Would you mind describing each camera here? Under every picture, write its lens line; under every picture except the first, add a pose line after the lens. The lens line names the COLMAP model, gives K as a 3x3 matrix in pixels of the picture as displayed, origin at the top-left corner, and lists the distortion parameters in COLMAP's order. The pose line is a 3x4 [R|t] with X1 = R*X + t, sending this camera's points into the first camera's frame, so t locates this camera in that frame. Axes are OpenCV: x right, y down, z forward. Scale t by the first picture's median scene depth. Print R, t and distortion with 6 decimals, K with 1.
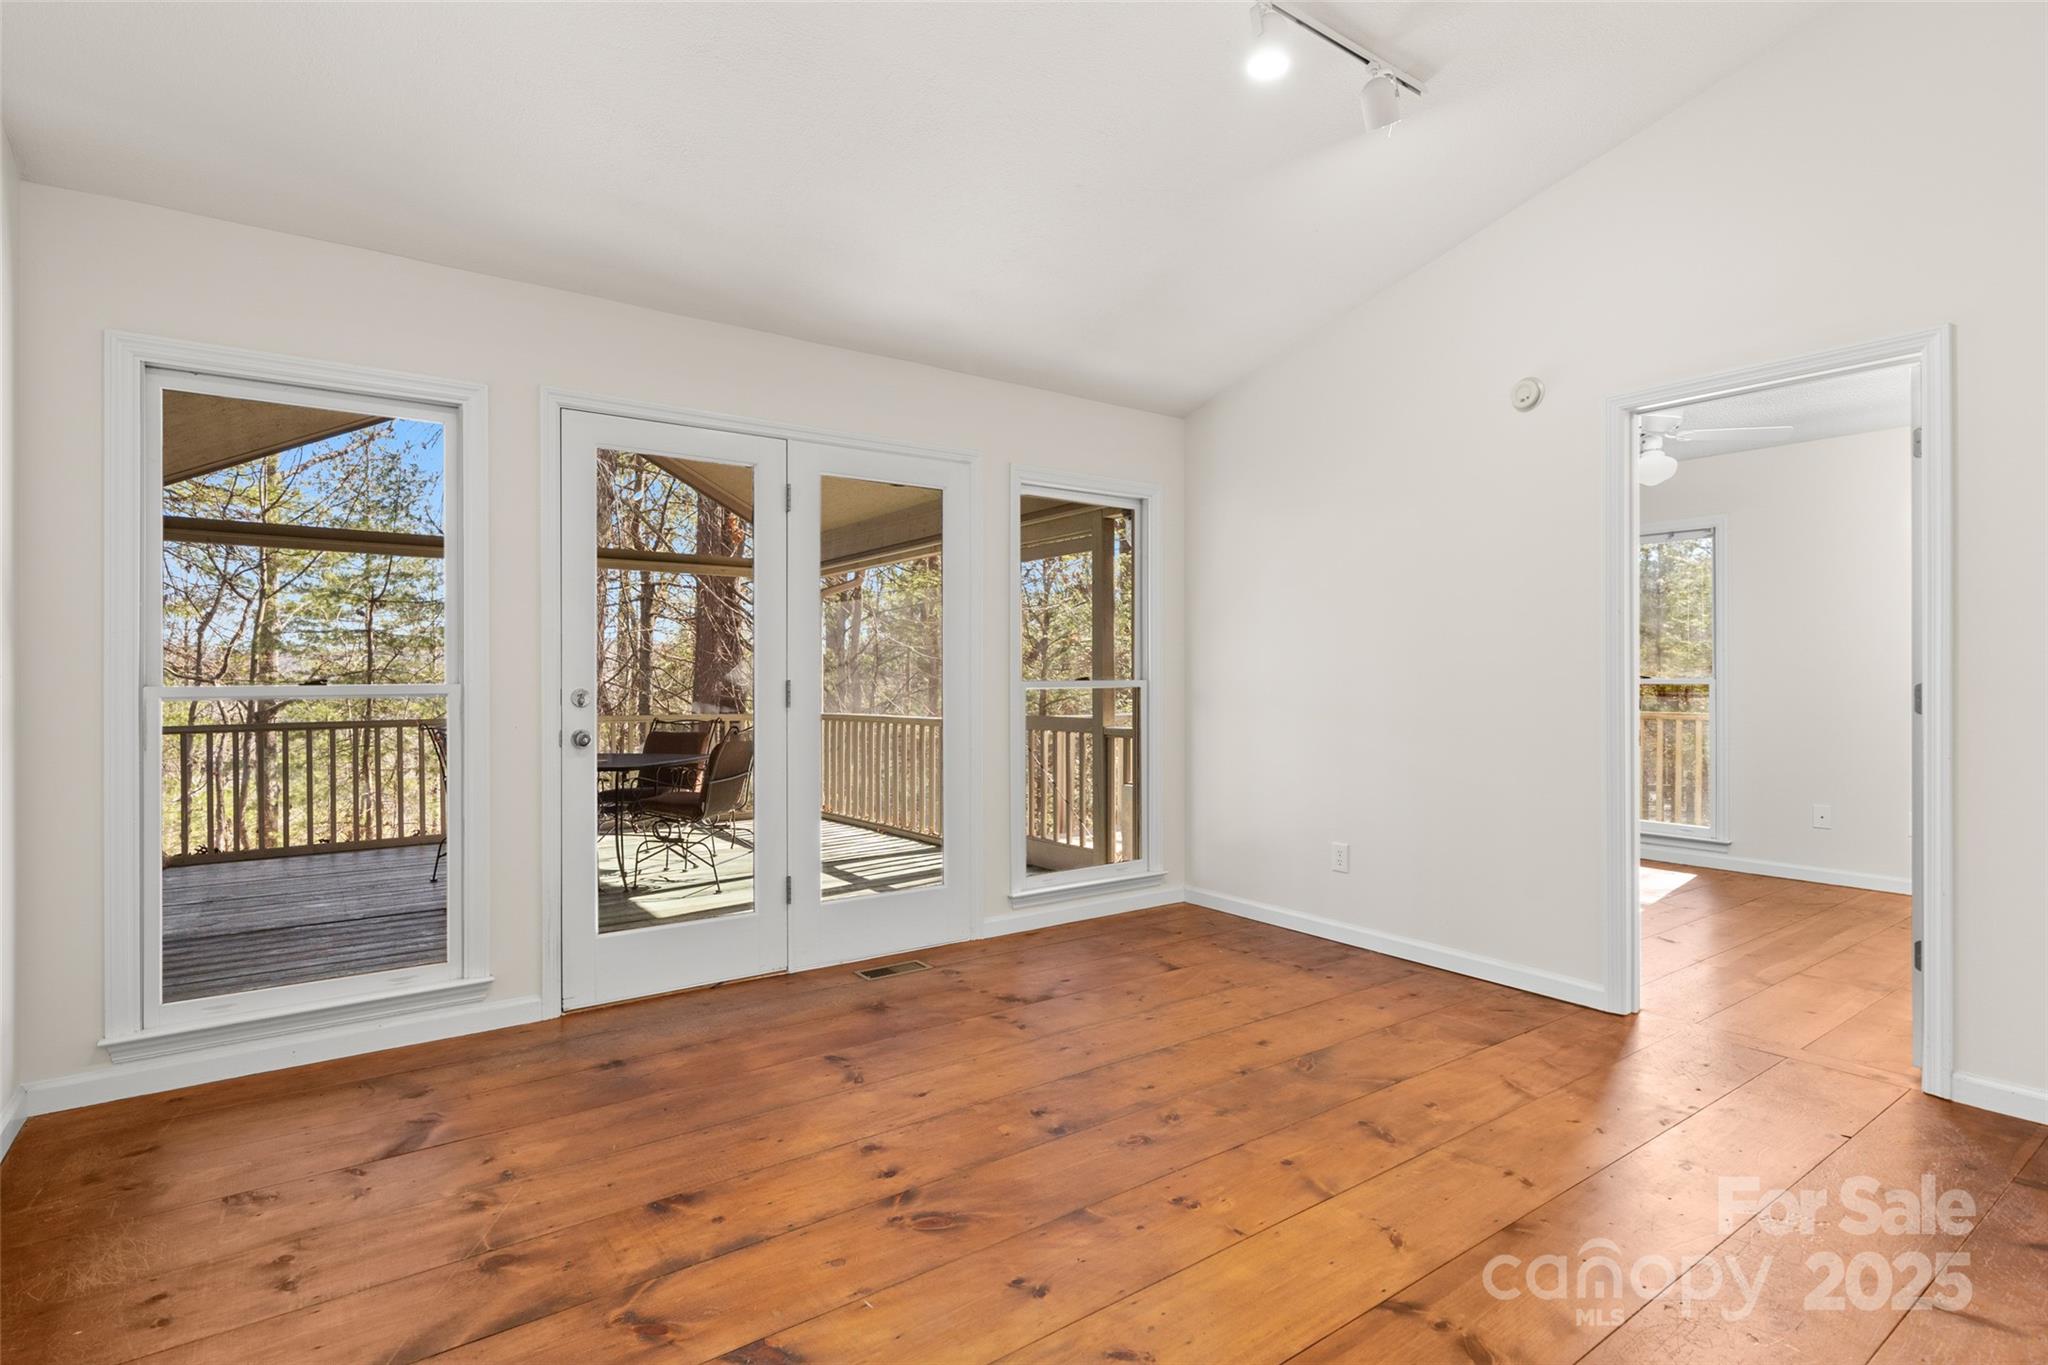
lens RADIAL K [[989.5, 0, 1024.0], [0, 989.5, 682.5], [0, 0, 1]] dist [-0.001235, -0.000685]
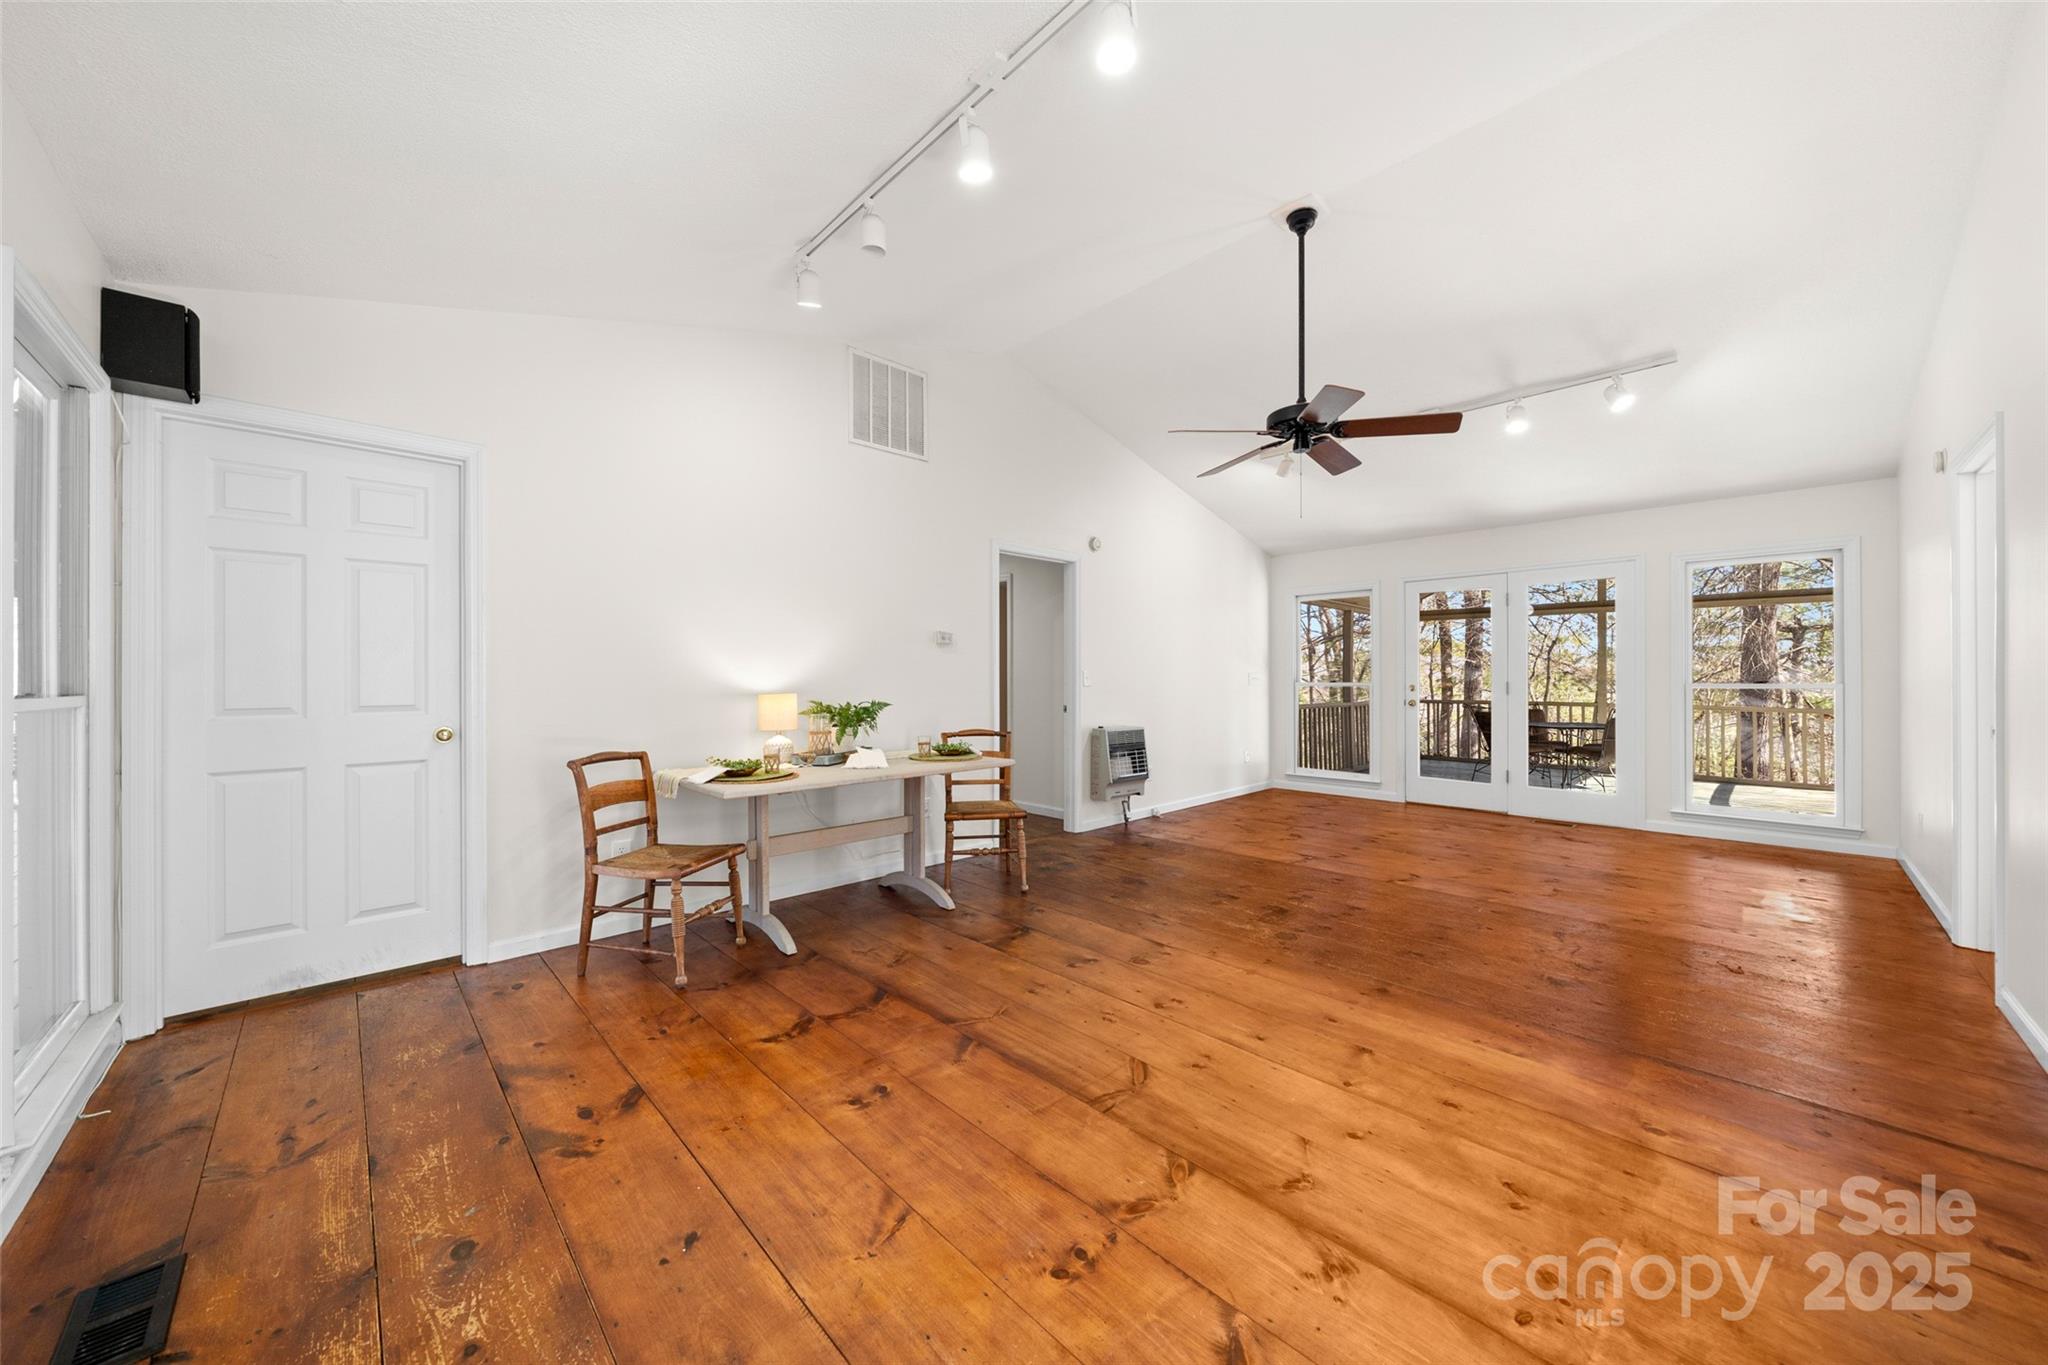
lens RADIAL K [[718.9, 0, 1024.0], [0, 718.9, 682.5], [0, 0, 1]] dist [-0.000092, -0.000176]
pose [[0.126722, 0.007323, -0.991911, 1.146751], [-0.003796, 0.999969, 0.006898, -0.007887], [0.991931, 0.002891, 0.126745, -0.261381]]
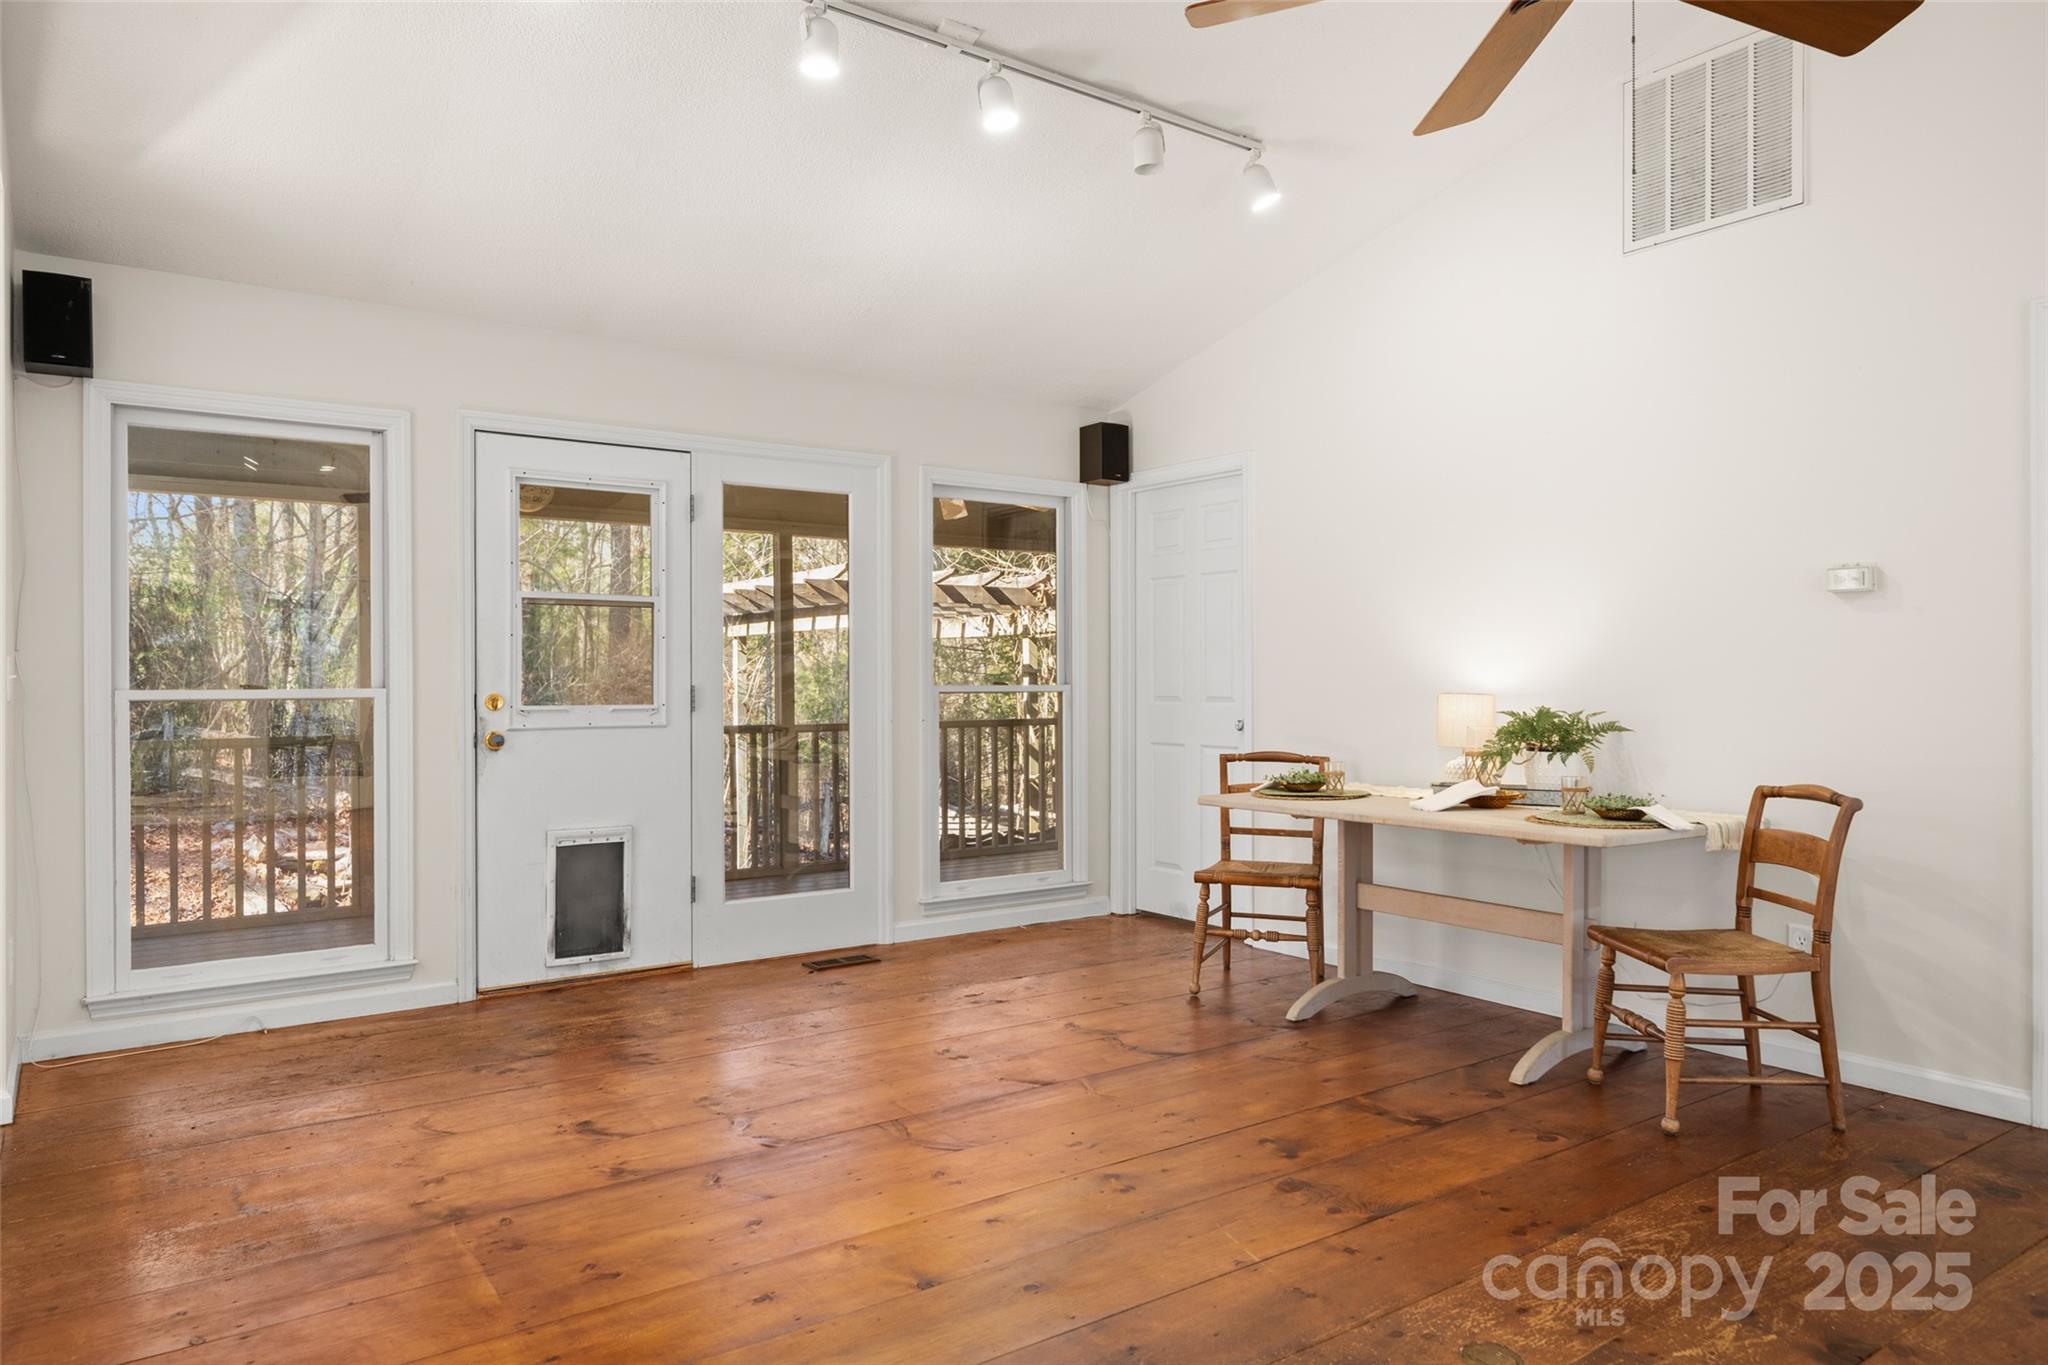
lens RADIAL K [[1335.5, 0, 1024.0], [0, 1335.5, 682.5], [0, 0, 1]] dist [0.000286, 0.000127]
pose [[-0.999575, 0.007739, 0.028092, 0.564232], [0.007938, 0.999944, 0.006966, -0.005865], [-0.028037, 0.007186, -0.999581, 0.692290]]
